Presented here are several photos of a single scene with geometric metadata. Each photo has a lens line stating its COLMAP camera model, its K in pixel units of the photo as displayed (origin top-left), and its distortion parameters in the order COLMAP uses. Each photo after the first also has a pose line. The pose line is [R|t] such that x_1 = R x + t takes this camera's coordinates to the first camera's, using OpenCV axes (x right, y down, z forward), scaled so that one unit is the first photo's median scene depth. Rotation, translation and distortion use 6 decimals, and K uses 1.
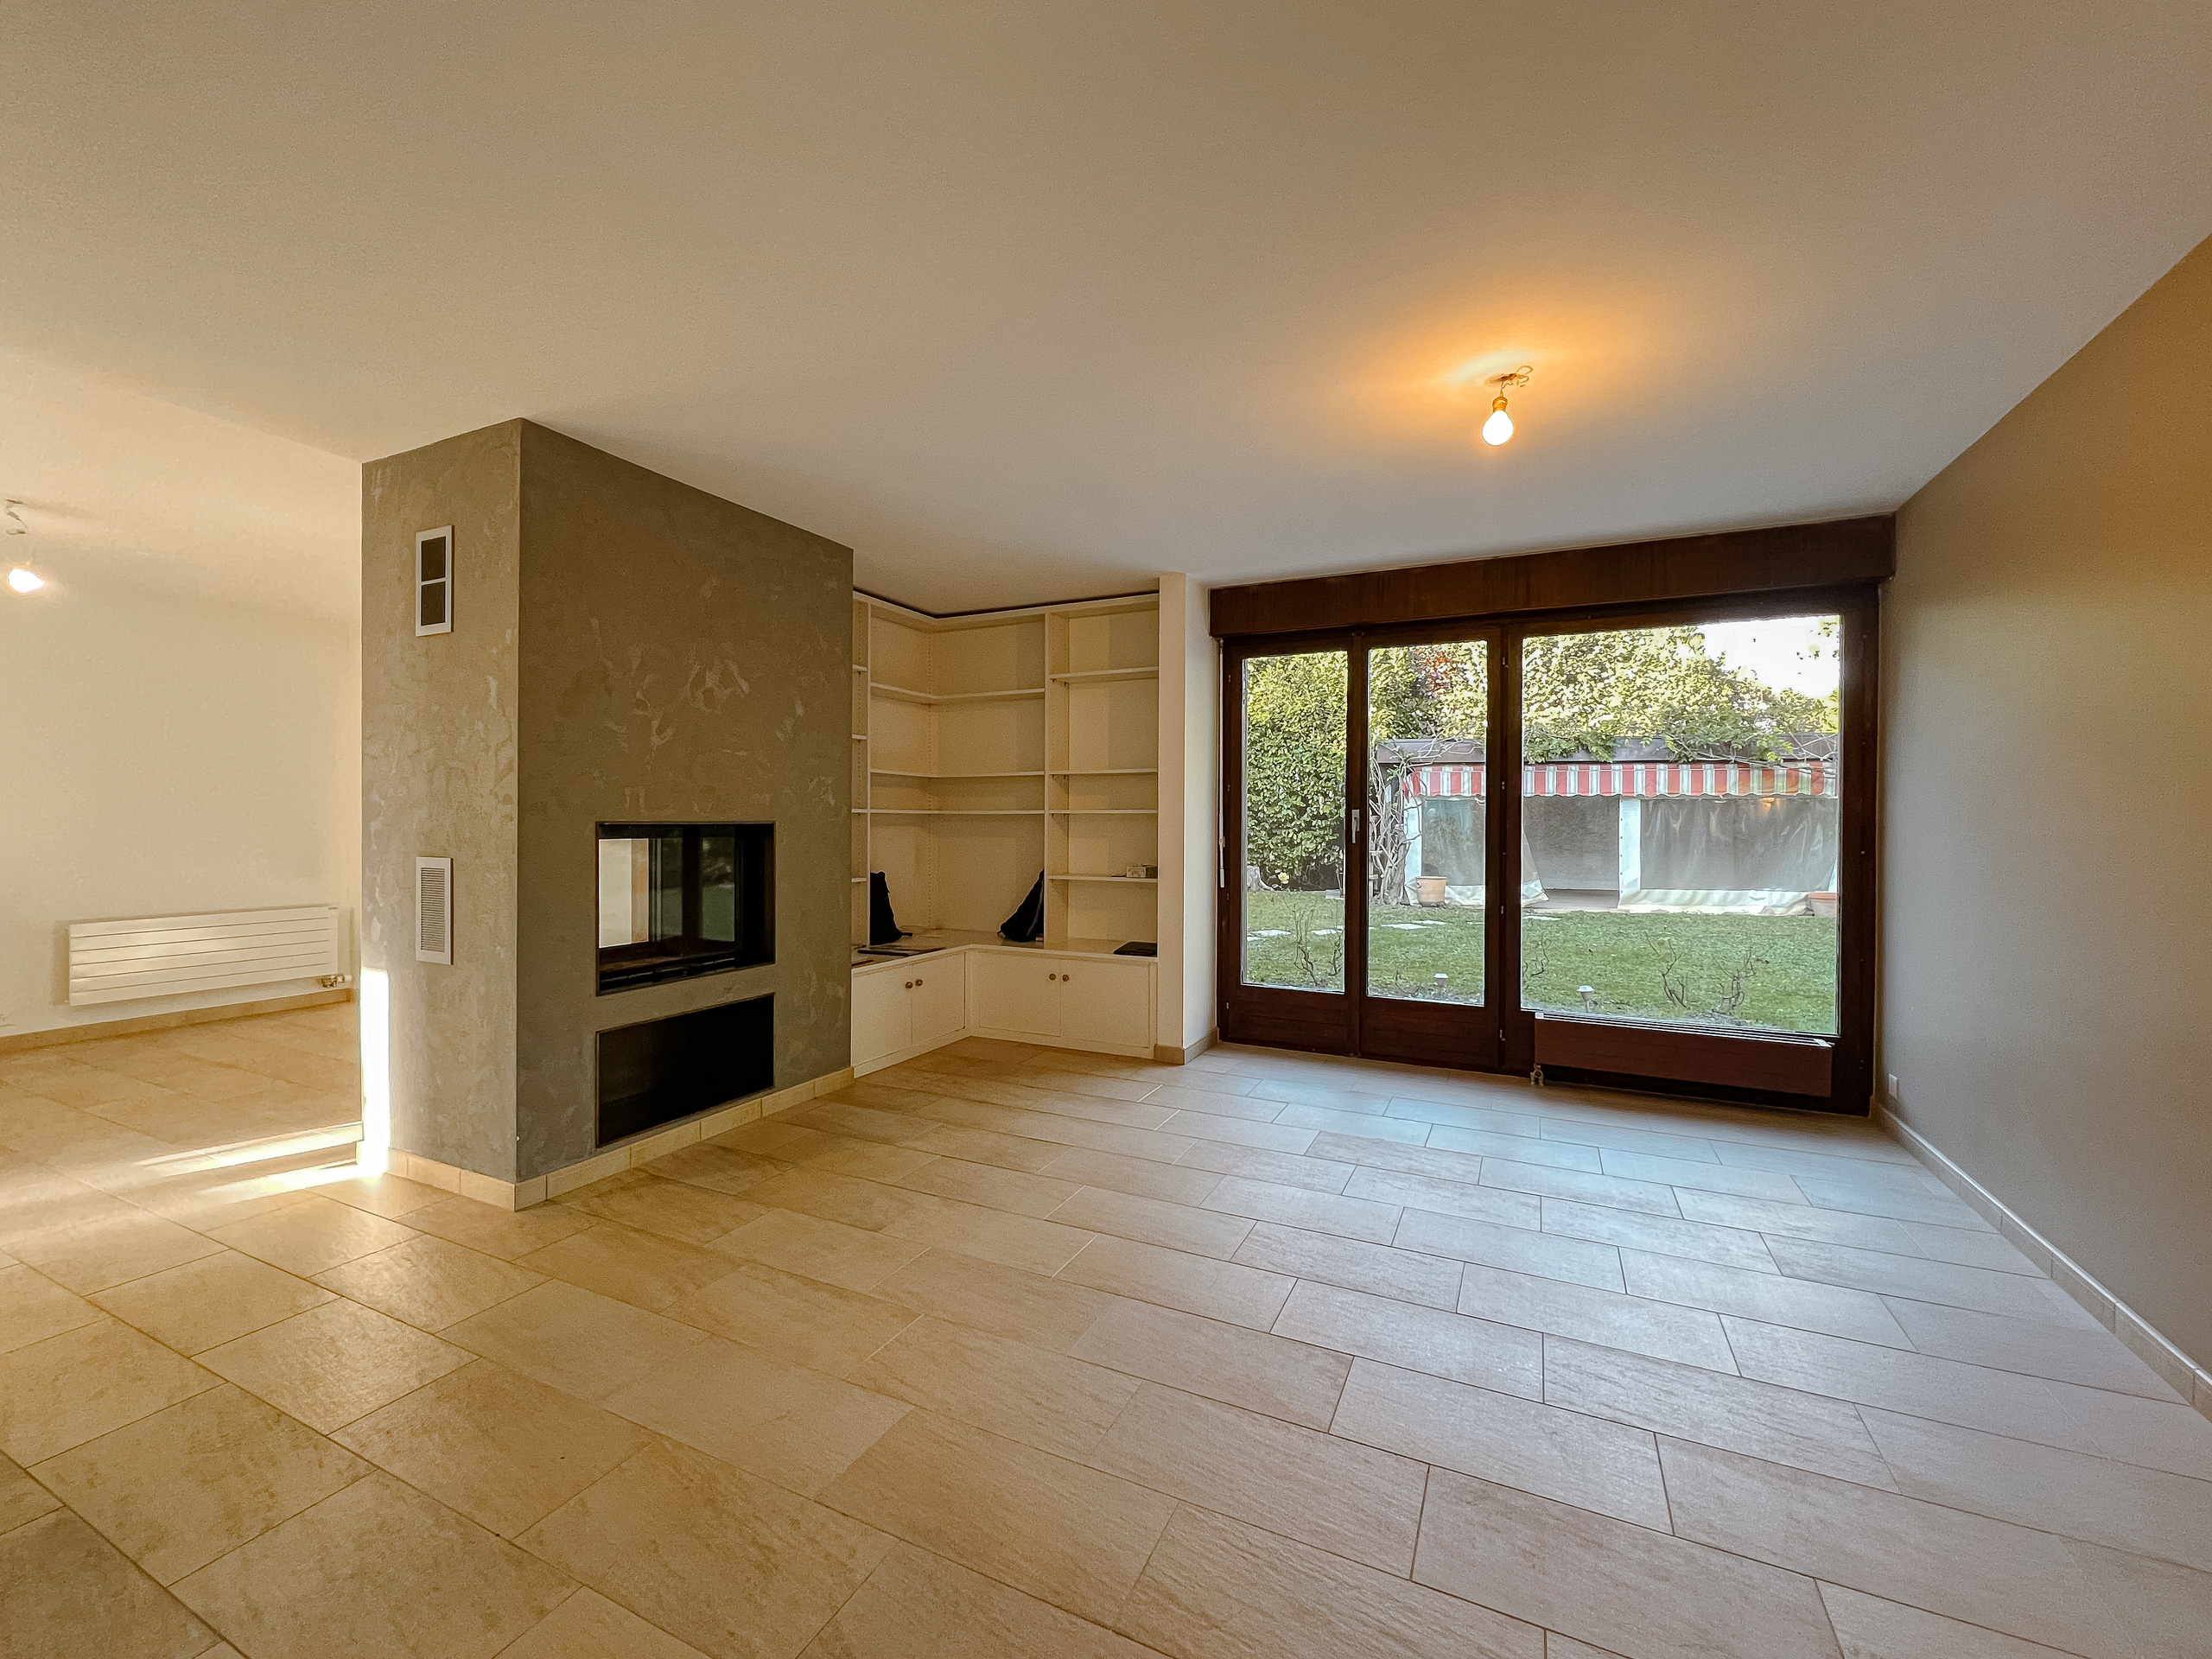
lens RADIAL K [[892.9, 0, 1103.9], [0, 892.9, 826.0], [0, 0, 1]] dist [0.001160, 0.000108]
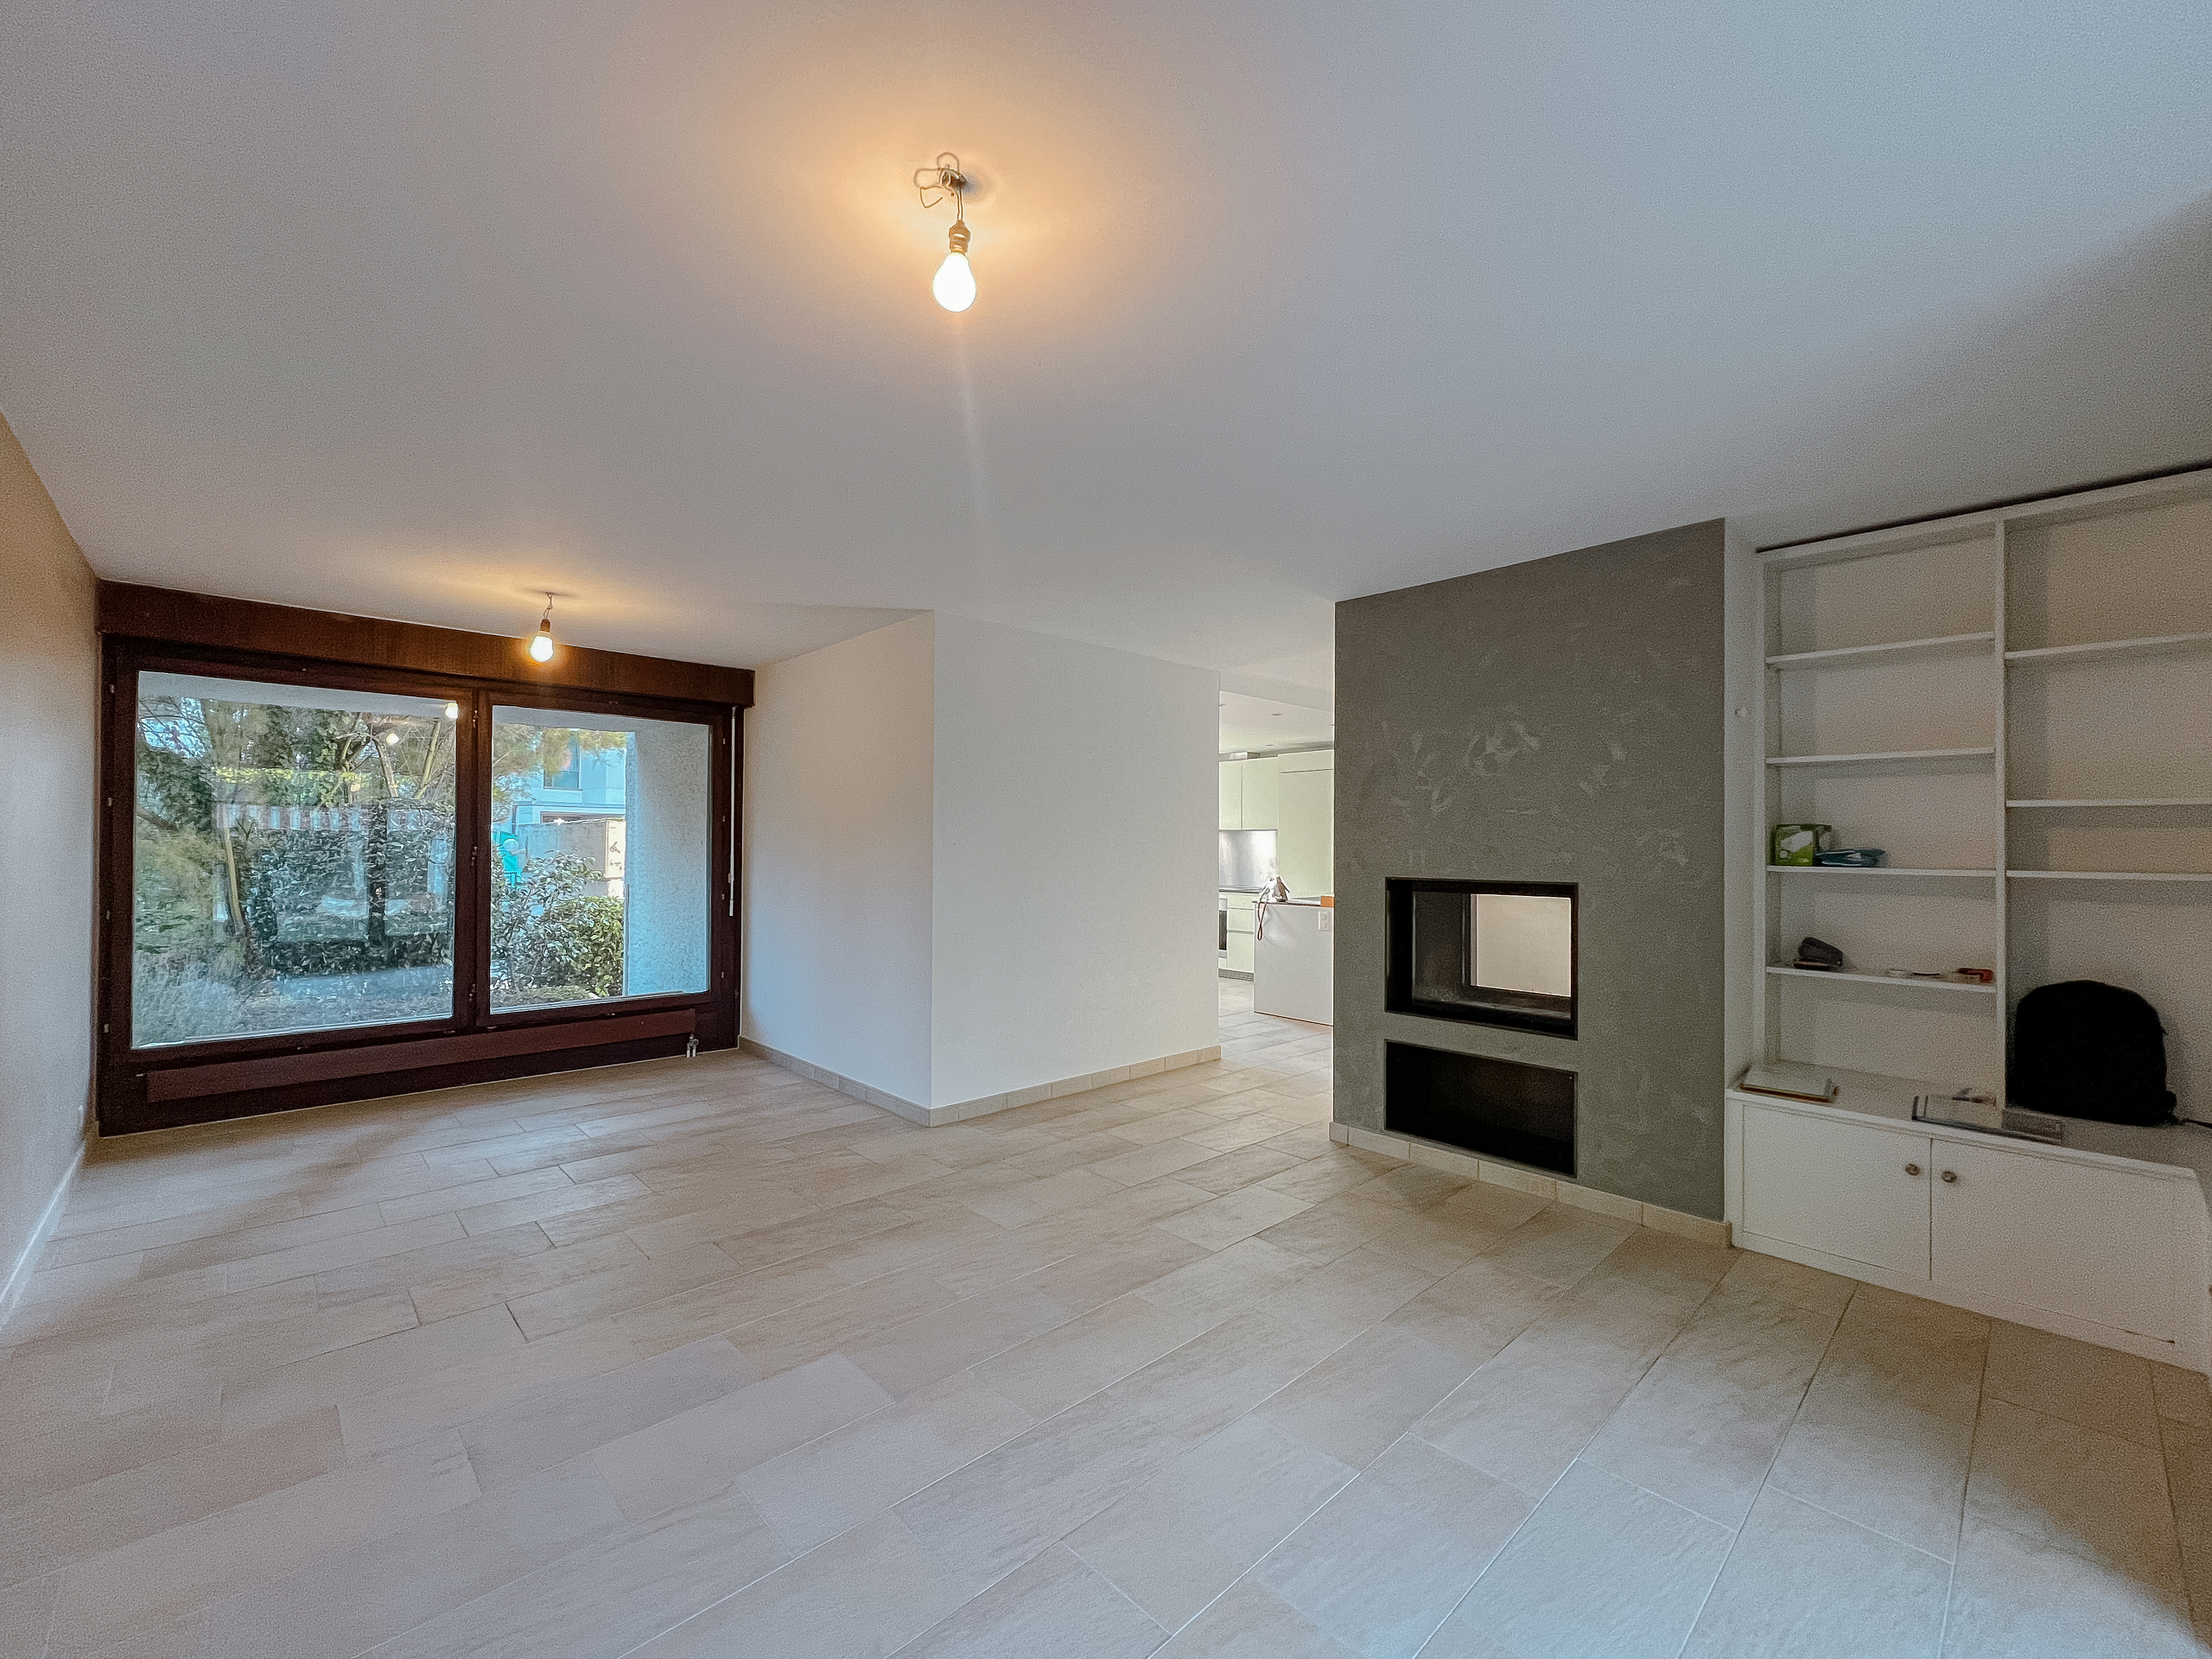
lens RADIAL K [[896.9, 0, 1099.0], [0, 896.9, 837.6], [0, 0, 1]] dist [-0.002411, 0.000009]
pose [[-0.343988, -0.018686, -0.938788, 0.781841], [-0.016773, 0.999765, -0.013754, -0.036321], [0.938824, 0.011015, -0.344220, 1.030273]]
